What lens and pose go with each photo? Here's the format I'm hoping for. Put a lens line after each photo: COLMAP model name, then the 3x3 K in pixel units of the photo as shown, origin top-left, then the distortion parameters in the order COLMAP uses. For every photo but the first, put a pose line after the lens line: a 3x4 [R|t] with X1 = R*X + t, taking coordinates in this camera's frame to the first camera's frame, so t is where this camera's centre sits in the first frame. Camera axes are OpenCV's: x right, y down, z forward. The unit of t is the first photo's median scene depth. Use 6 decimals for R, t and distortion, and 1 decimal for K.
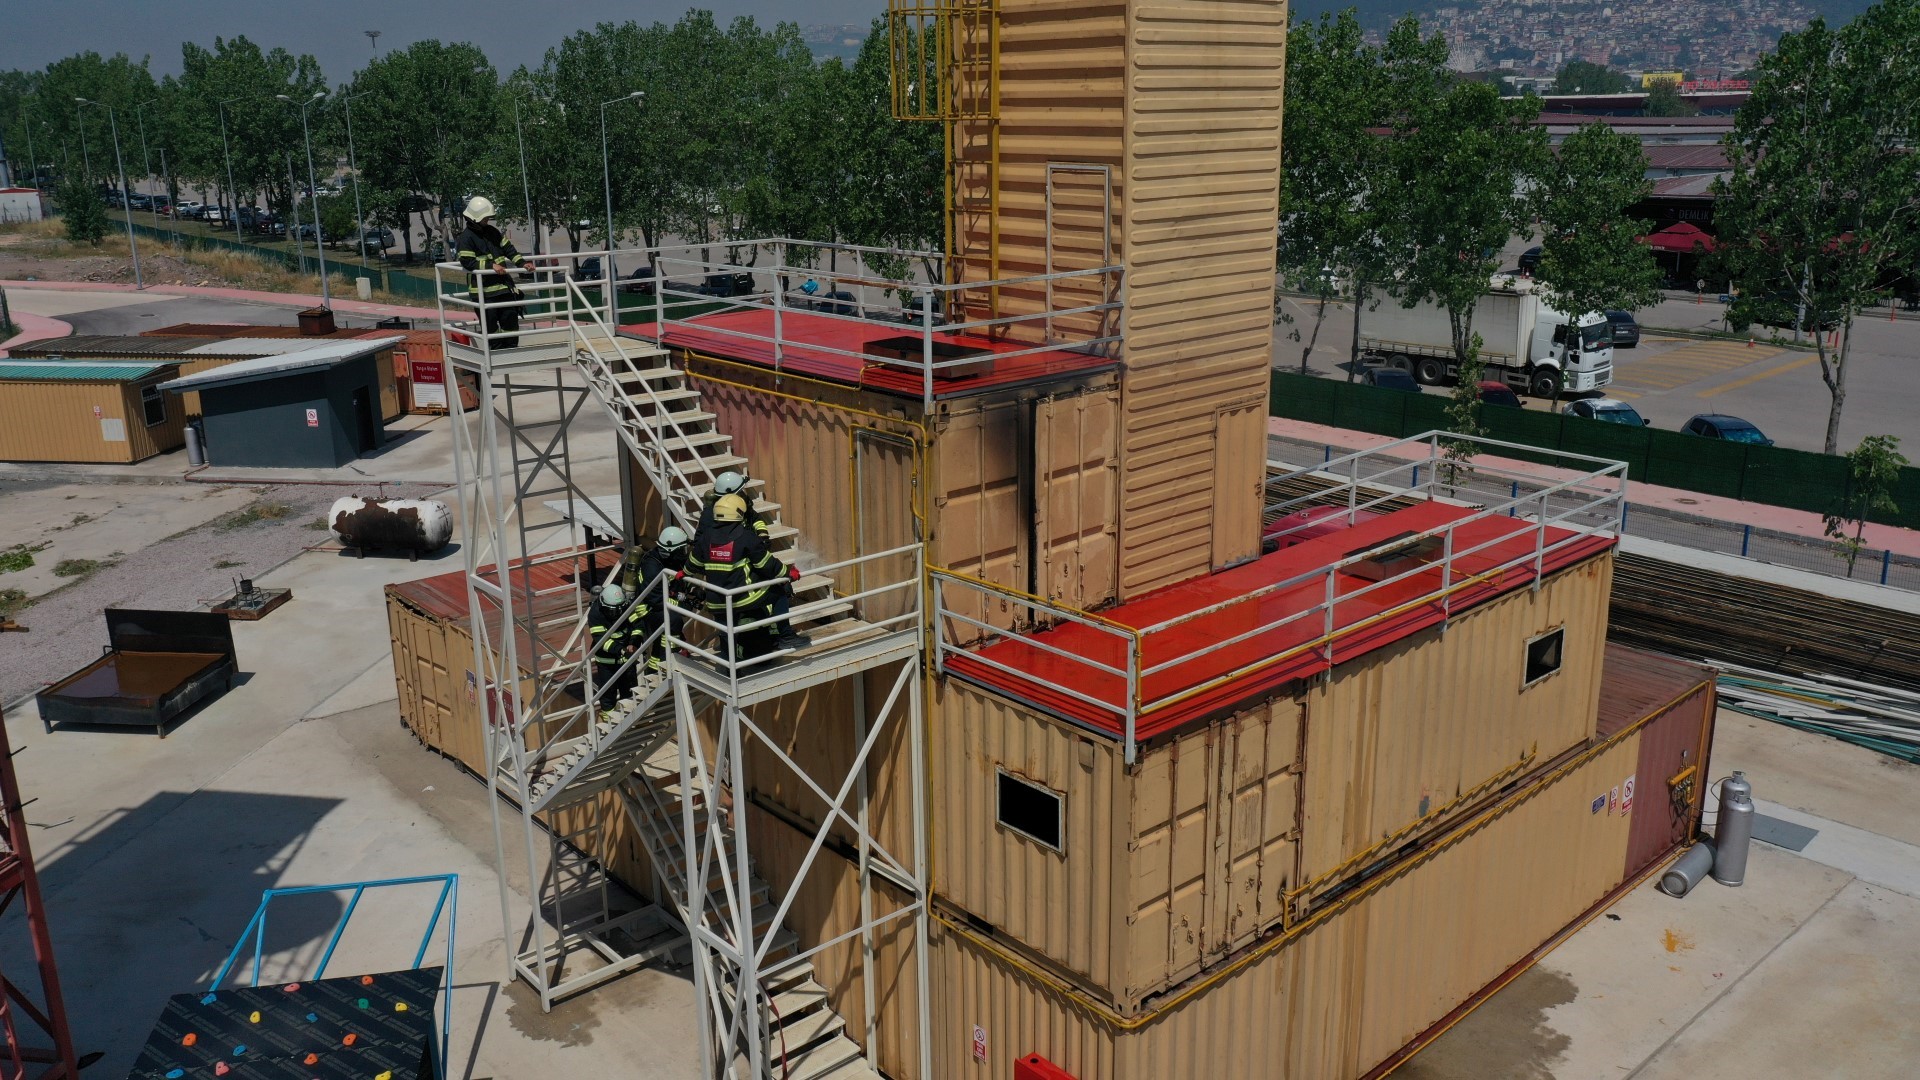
lens RADIAL K [[1536.5, 0, 956.7], [0, 1536.5, 542.1], [0, 0, 1]] dist [-0.023247, 0.001790]
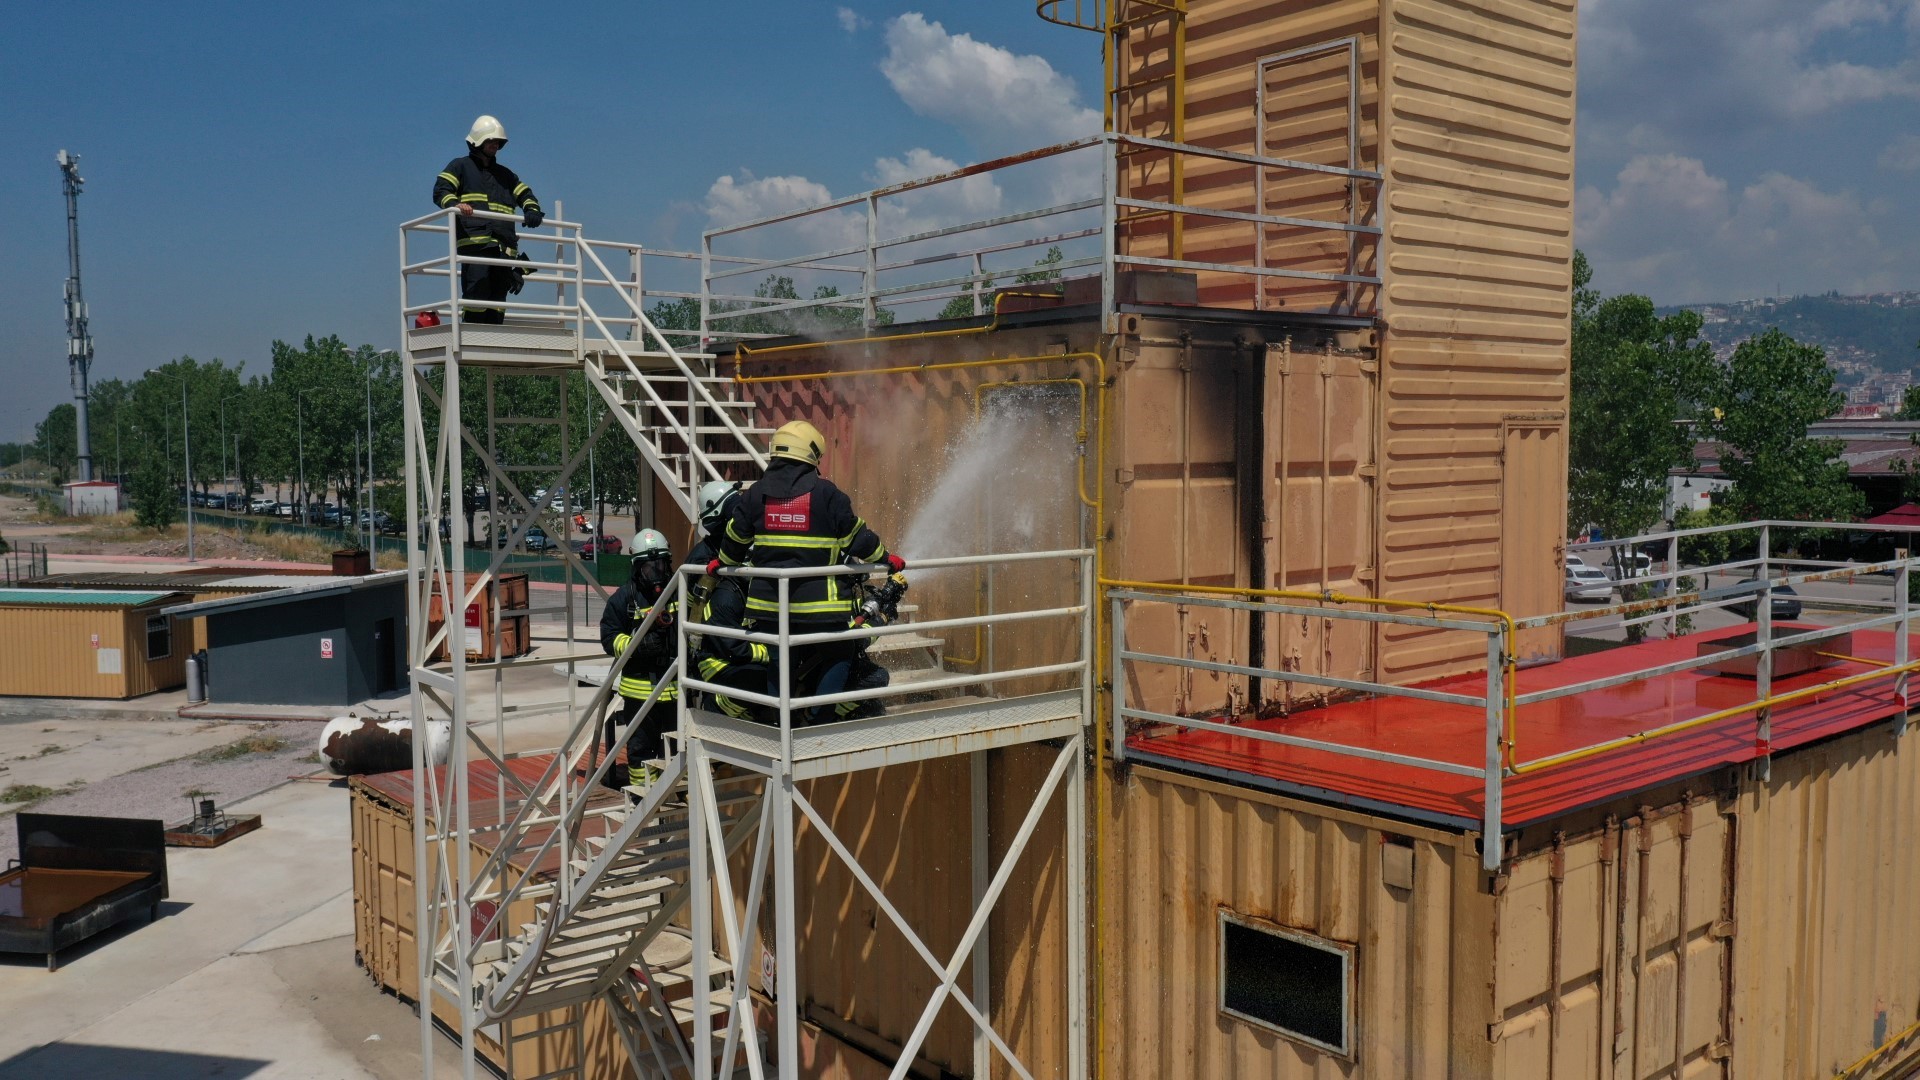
lens RADIAL K [[1536.5, 0, 957.1], [0, 1536.5, 539.3], [0, 0, 1]] dist [-0.023247, 0.001790]
pose [[0.999087, 0.010098, -0.041519, -0.047214], [-0.019035, 0.975117, -0.220873, 0.124790], [0.038256, 0.221462, 0.974418, 0.348028]]
